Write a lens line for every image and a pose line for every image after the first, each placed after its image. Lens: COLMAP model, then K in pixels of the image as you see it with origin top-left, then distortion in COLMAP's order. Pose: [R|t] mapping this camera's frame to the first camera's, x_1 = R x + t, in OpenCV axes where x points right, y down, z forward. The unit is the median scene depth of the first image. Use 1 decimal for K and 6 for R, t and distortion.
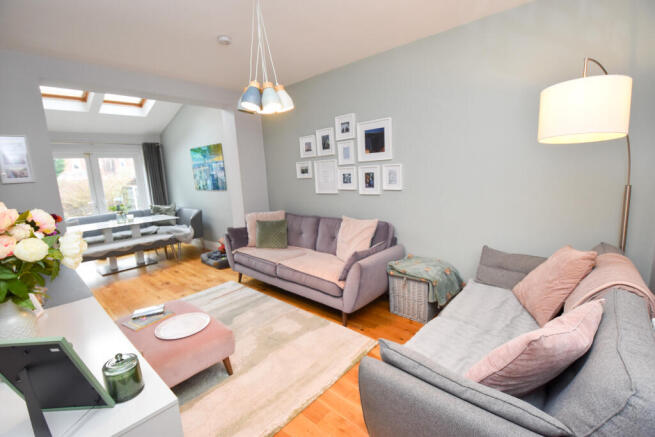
lens RADIAL K [[291.8, 0, 328.6], [0, 291.8, 219.7], [0, 0, 1]] dist [0.002105, -0.013665]
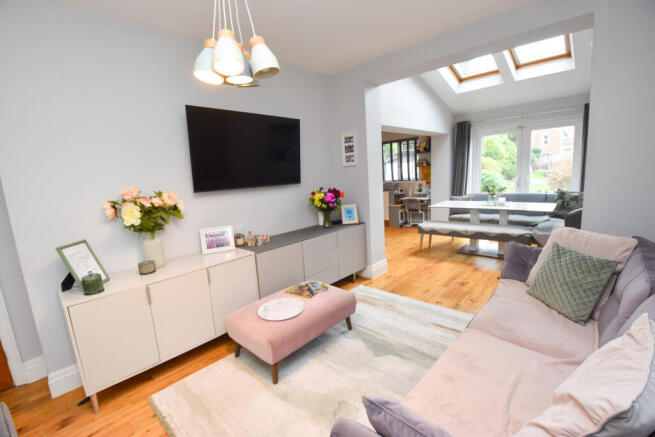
lens RADIAL K [[291.8, 0, 328.6], [0, 291.8, 219.7], [0, 0, 1]] dist [0.002105, -0.013665]
pose [[-0.020620, 0.211001, -0.977268, 0.206917], [-0.100933, 0.972043, 0.212002, -0.088111], [0.994680, 0.103010, 0.001253, 0.494923]]
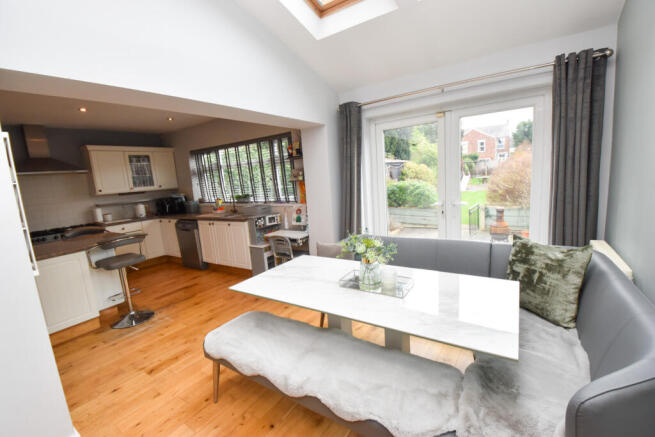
lens RADIAL K [[291.8, 0, 328.6], [0, 291.8, 219.7], [0, 0, 1]] dist [0.002105, -0.013665]
pose [[0.131912, 0.187479, -0.973371, -0.365580], [-0.096830, 0.979693, 0.175574, -0.130680], [0.986521, 0.071091, 0.147387, 0.886093]]
